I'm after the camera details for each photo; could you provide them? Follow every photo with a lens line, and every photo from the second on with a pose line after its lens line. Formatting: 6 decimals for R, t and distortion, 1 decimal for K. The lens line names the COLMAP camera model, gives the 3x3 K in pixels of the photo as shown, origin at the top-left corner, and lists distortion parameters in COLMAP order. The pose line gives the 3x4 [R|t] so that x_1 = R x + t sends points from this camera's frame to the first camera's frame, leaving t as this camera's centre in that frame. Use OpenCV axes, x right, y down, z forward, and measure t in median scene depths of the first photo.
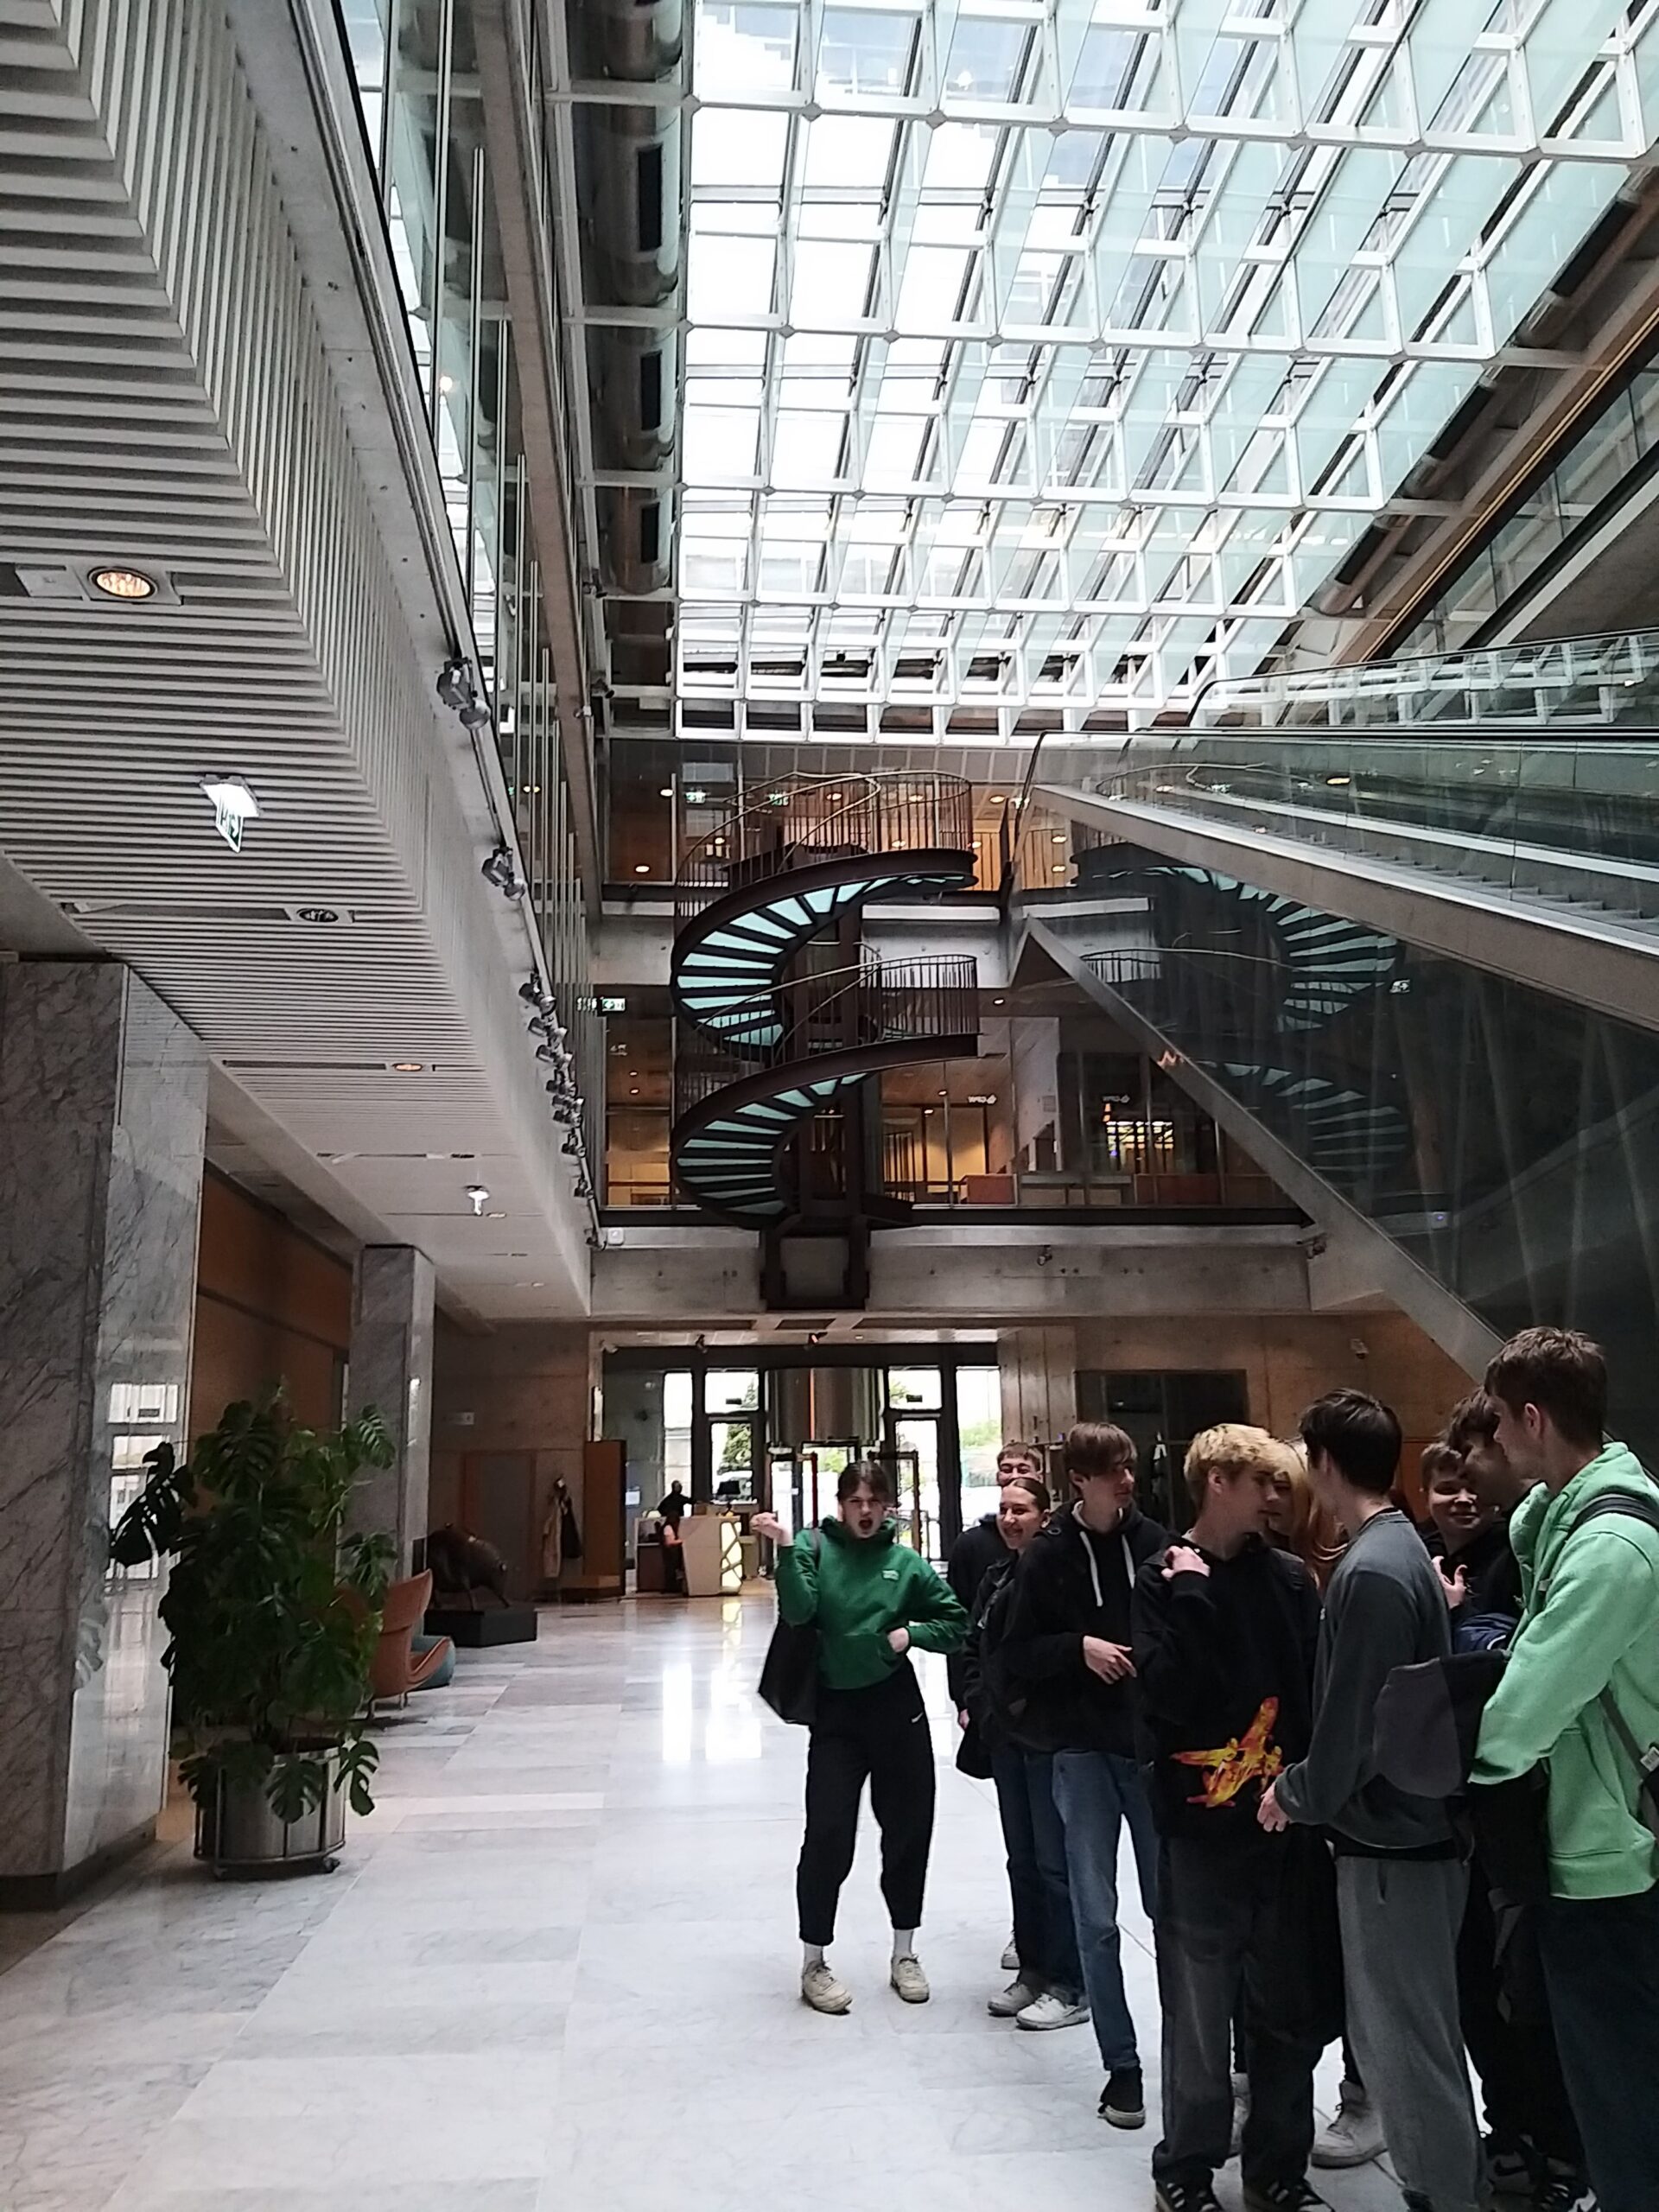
lens RADIAL K [[1770.6, 0, 829.5], [0, 1770.6, 1106.0], [0, 0, 1]] dist [0.092881, -0.116544]
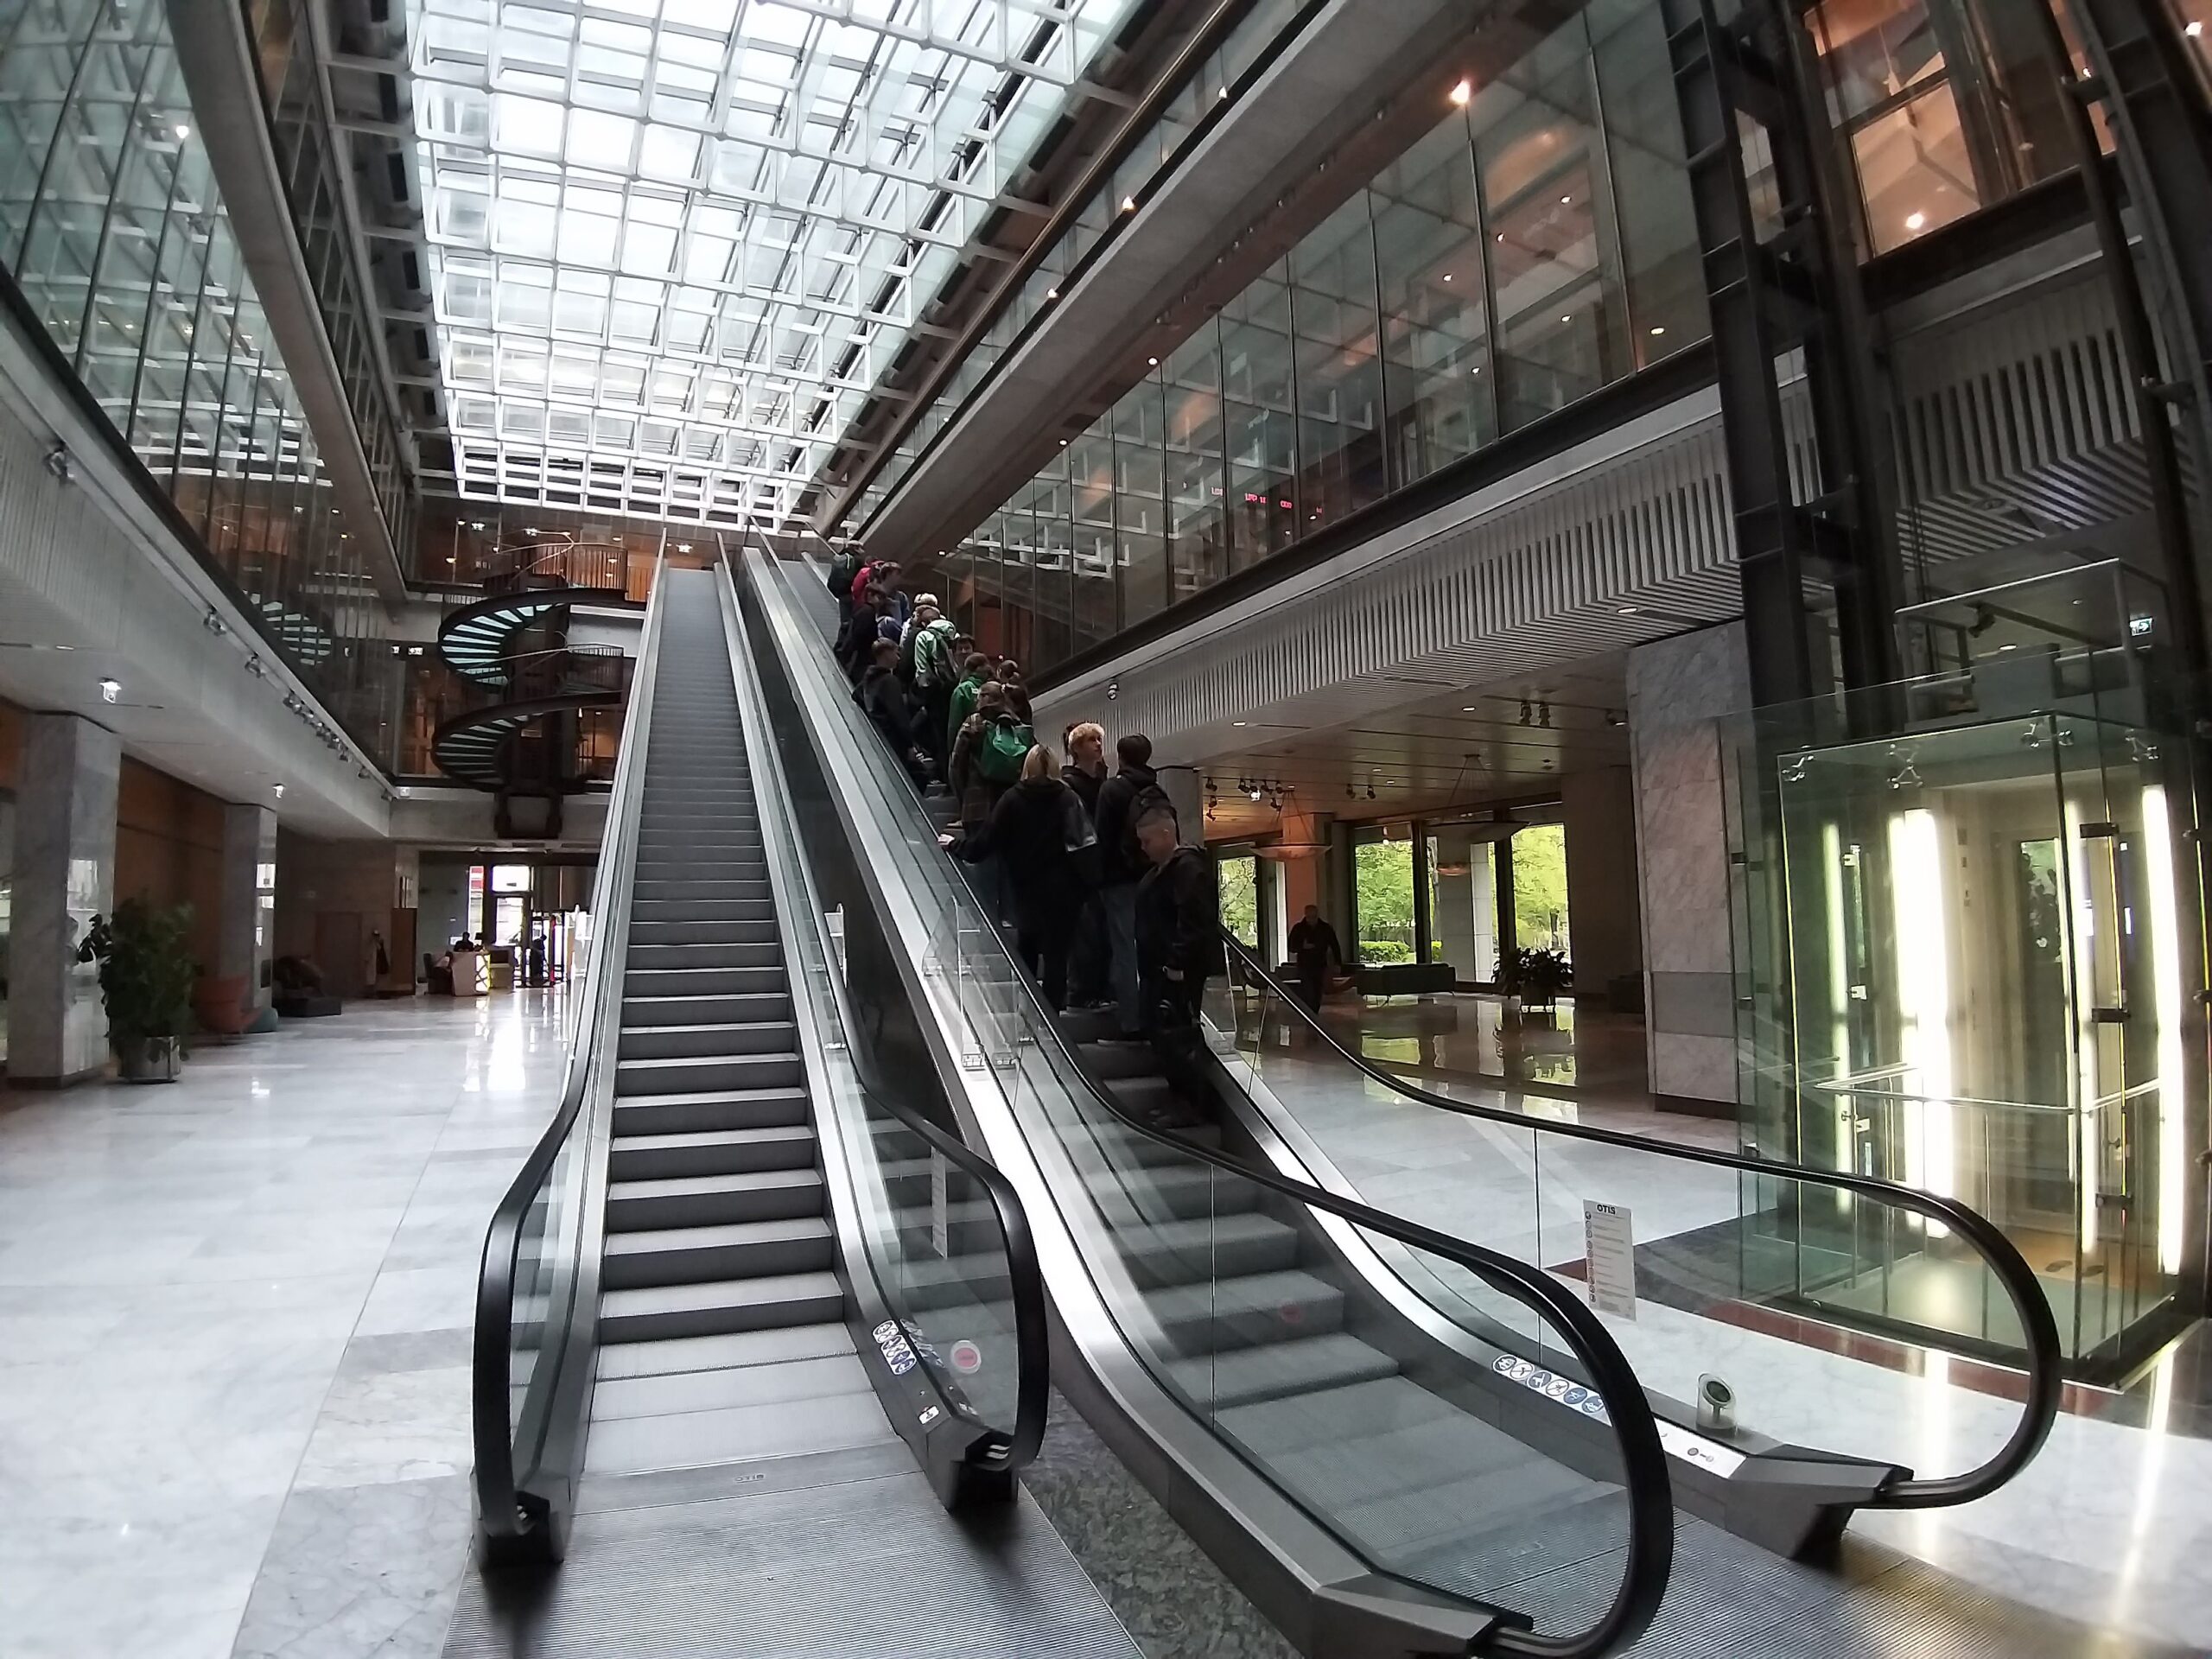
lens RADIAL K [[1159.5, 0, 1050.1], [0, 1159.5, 802.8], [0, 0, 1]] dist [-0.001445, -0.076909]
pose [[0.945882, 0.037665, 0.322316, 0.112902], [-0.069153, 0.993822, 0.086807, -0.056909], [-0.317056, -0.104398, 0.942643, -0.252918]]
